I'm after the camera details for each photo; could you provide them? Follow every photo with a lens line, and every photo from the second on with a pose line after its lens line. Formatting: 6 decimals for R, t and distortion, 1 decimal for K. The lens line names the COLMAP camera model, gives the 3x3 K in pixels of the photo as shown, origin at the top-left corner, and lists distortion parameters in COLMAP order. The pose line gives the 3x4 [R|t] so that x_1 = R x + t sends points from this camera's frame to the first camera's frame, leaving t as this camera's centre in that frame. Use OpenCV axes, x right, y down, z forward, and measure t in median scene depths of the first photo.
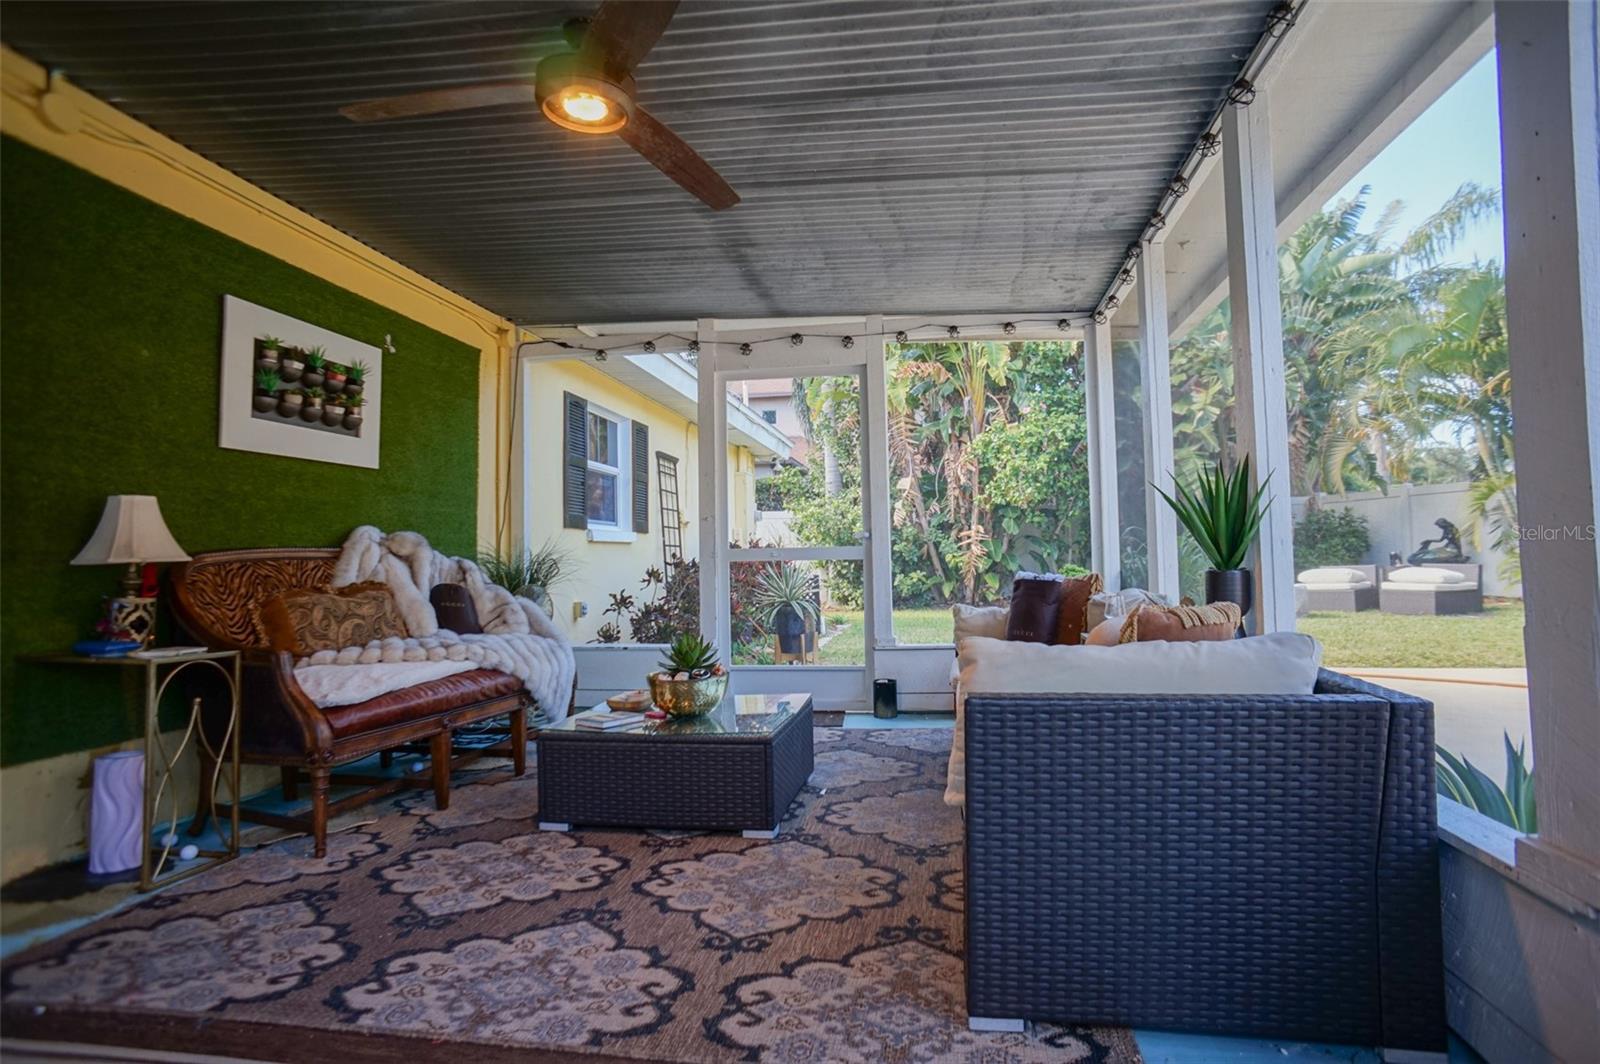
lens RADIAL K [[856.0, 0, 811.2], [0, 856.0, 520.5], [0, 0, 1]] dist [-0.078524, 0.053679]
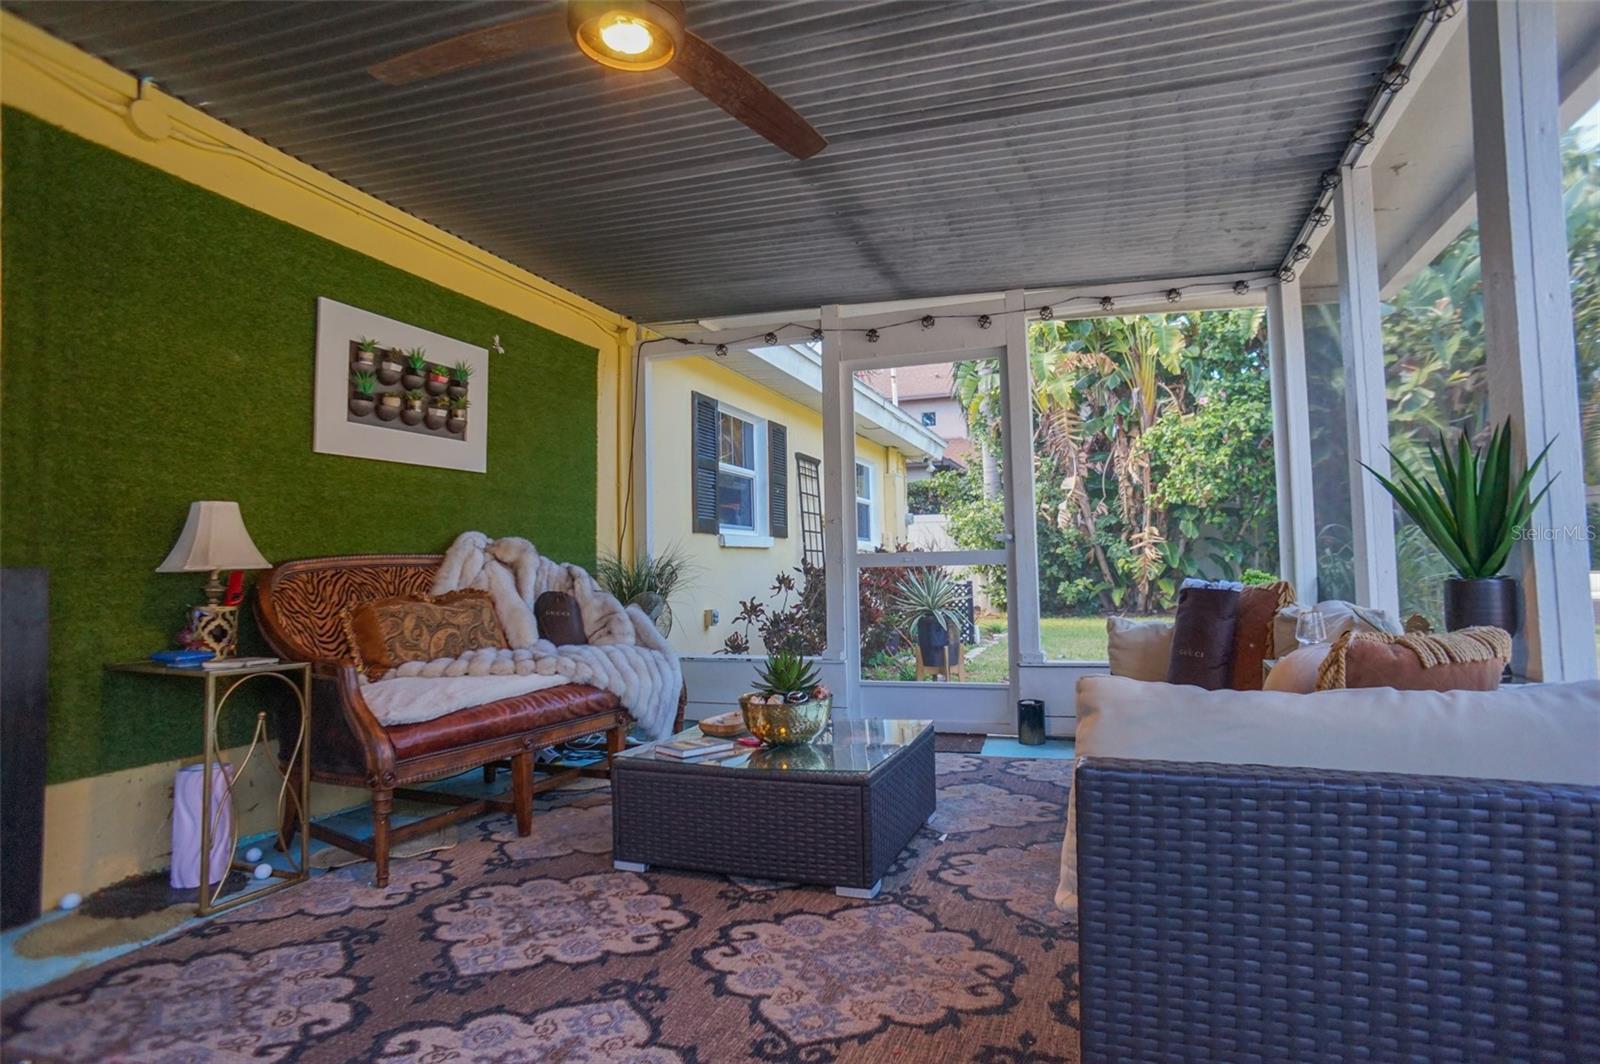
lens RADIAL K [[856.0, 0, 811.2], [0, 856.0, 520.5], [0, 0, 1]] dist [-0.078524, 0.053679]
pose [[0.981319, -0.011902, -0.192017, 0.050240], [0.010766, 0.999918, -0.006957, 0.005471], [0.192085, 0.004759, 0.981367, 0.137640]]
